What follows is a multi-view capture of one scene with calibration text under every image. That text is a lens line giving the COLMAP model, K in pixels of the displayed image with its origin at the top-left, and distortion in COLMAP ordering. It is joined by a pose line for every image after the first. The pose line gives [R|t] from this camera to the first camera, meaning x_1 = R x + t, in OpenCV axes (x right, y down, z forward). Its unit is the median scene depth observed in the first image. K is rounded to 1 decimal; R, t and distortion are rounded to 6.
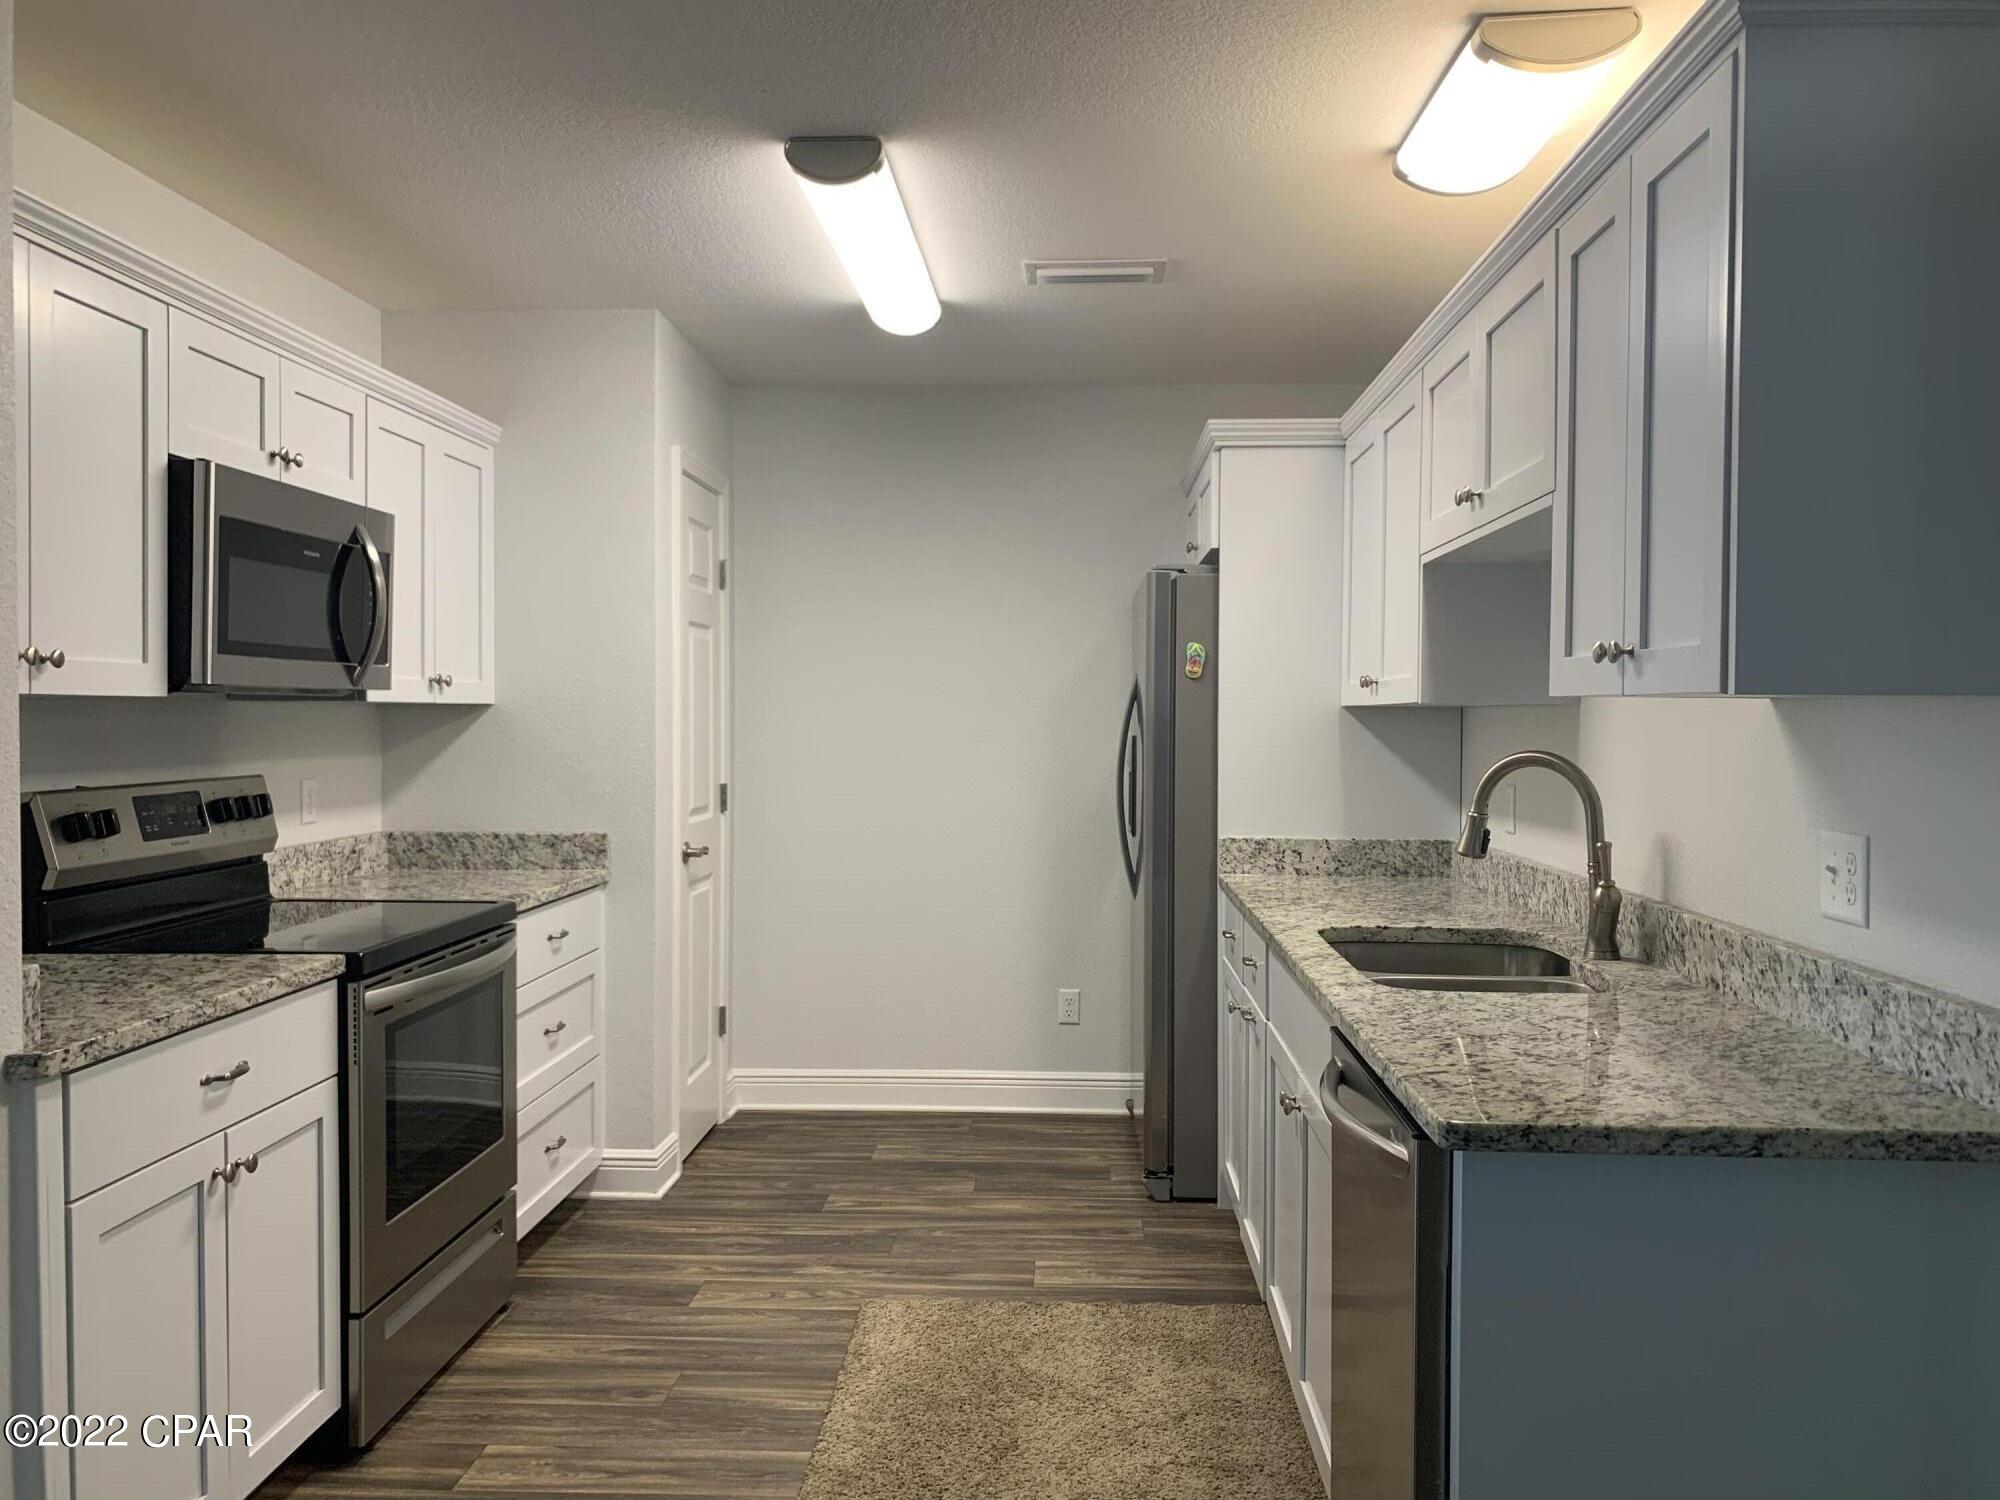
lens RADIAL K [[1569.6, 0, 1000.8], [0, 1569.6, 728.5], [0, 0, 1]] dist [0.085912, -0.182577]
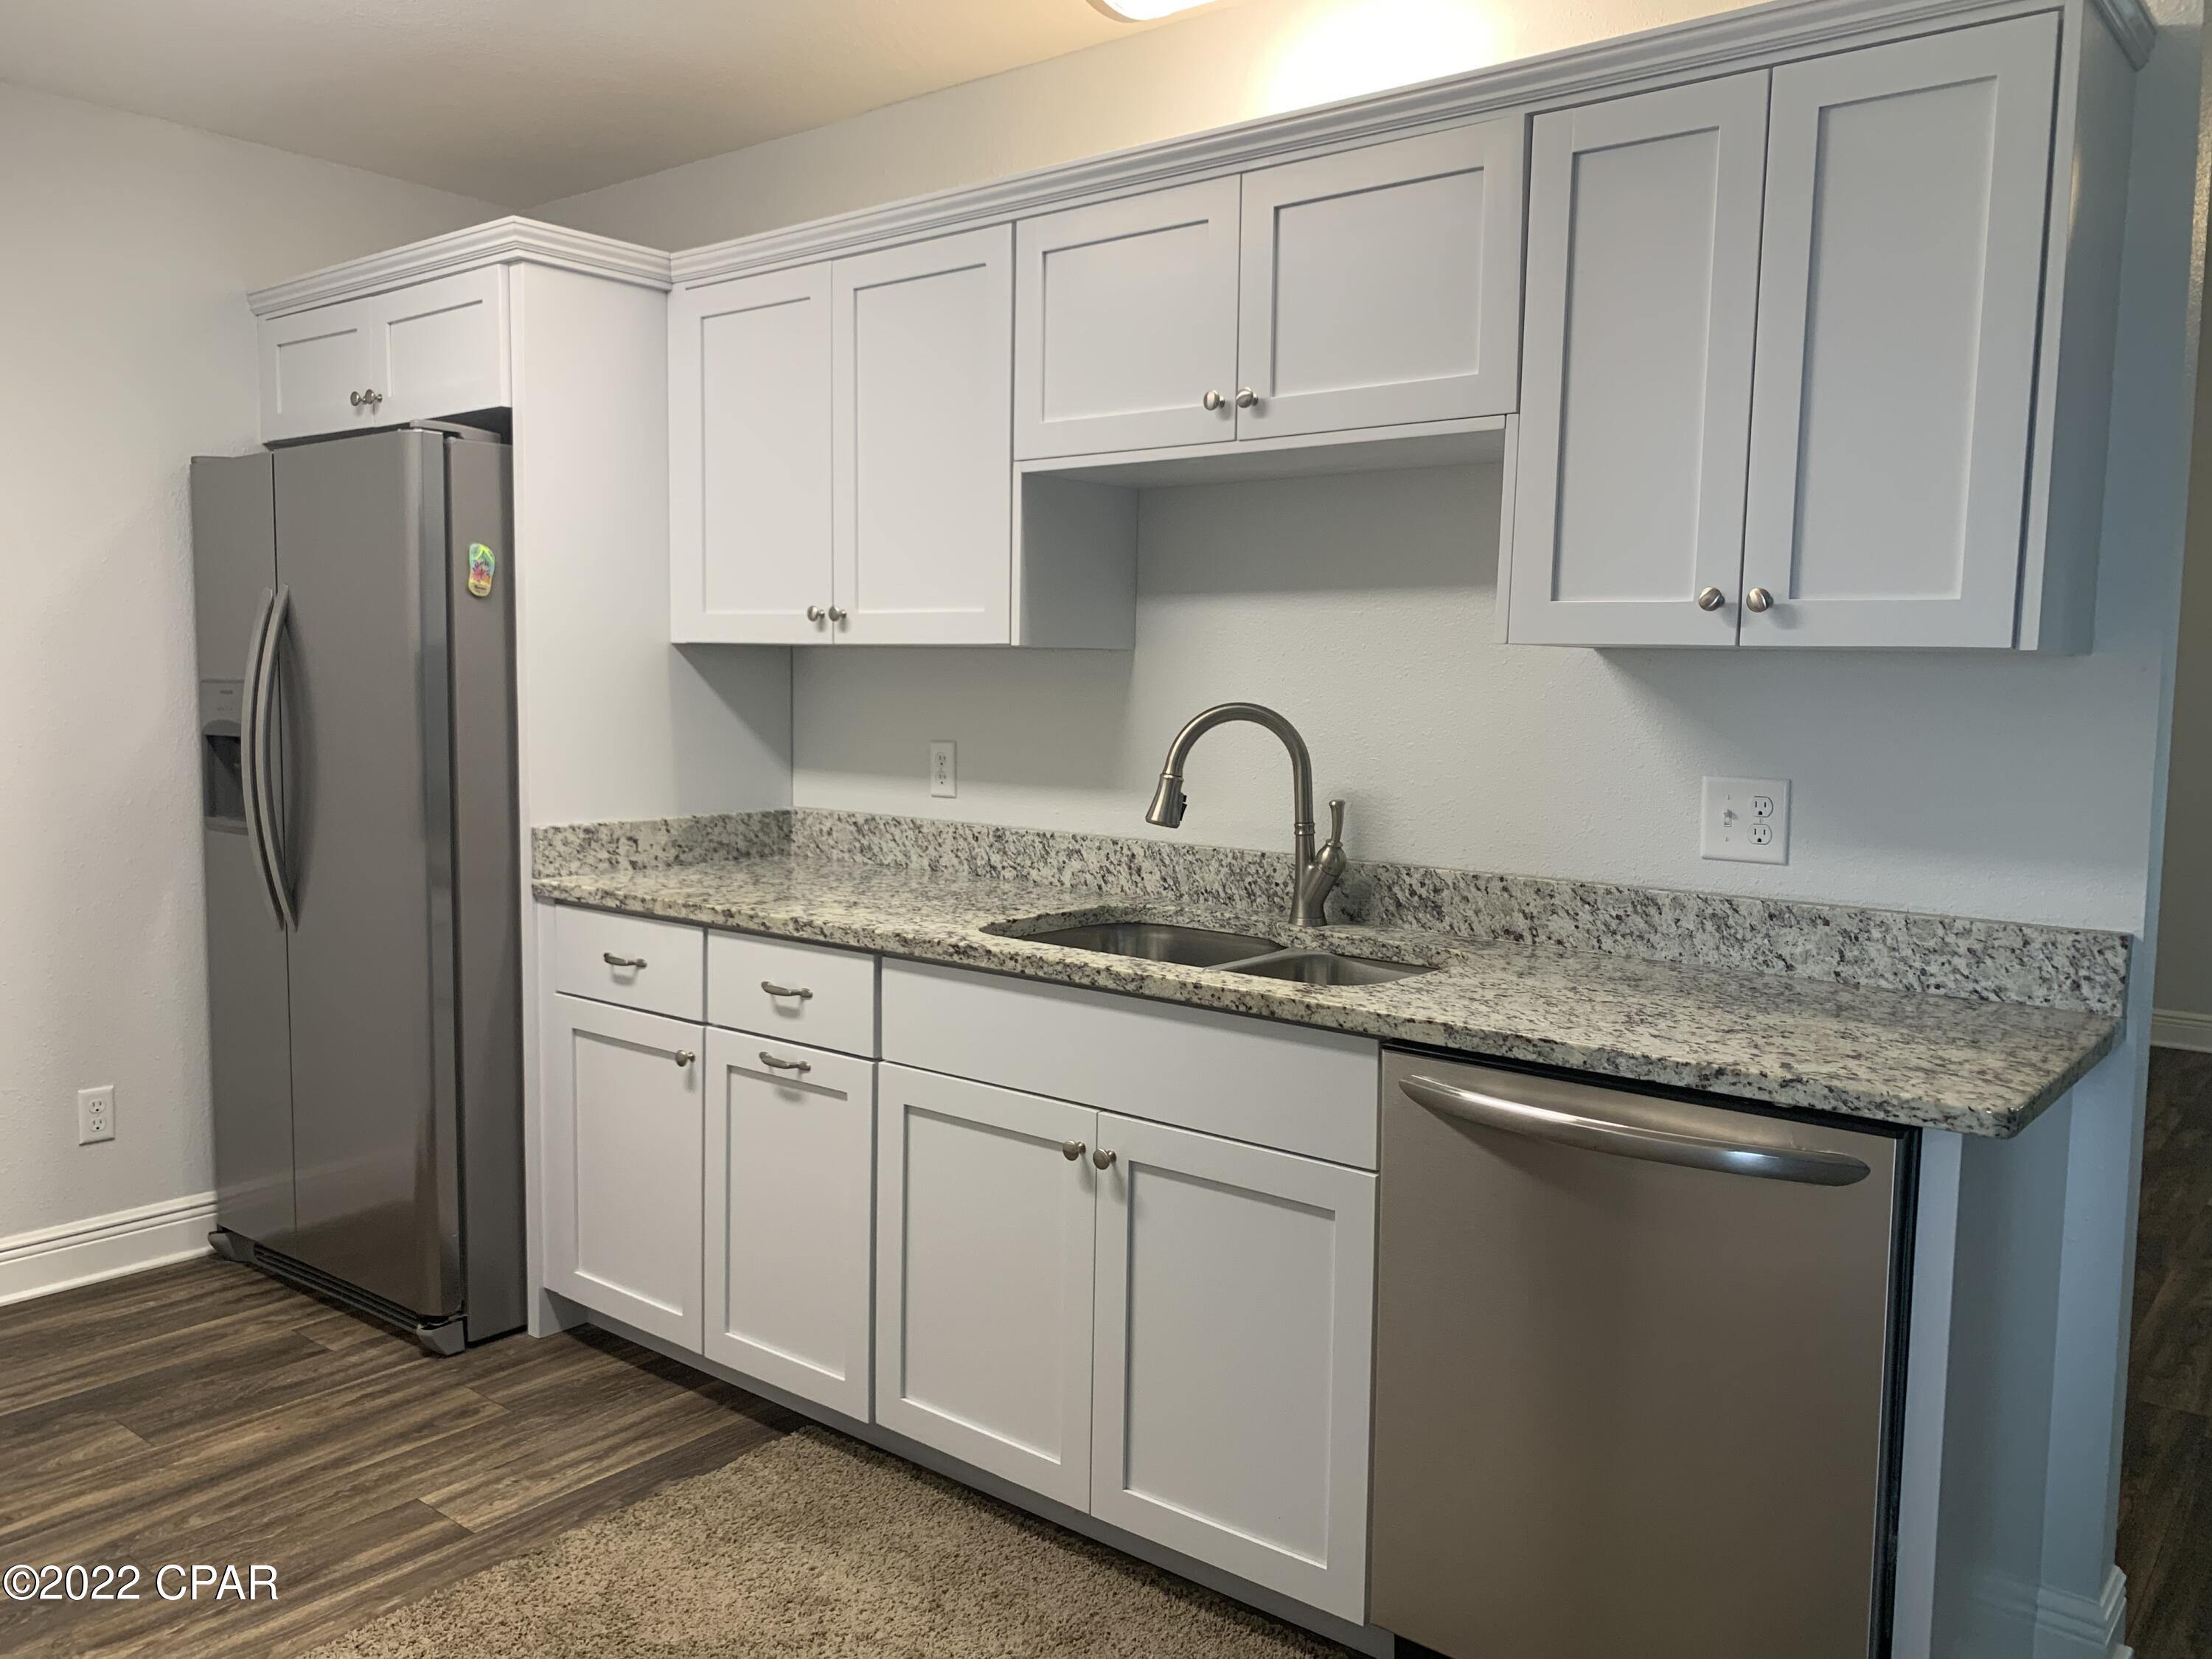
lens RADIAL K [[1724.7, 0, 1130.7], [0, 1724.7, 816.7], [0, 0, 1]] dist [-0.002141, 0.001417]
pose [[0.578397, -0.067275, 0.812977, -0.380762], [-0.005231, 0.996267, 0.086164, -0.003464], [-0.815739, -0.054090, 0.575886, 0.389356]]
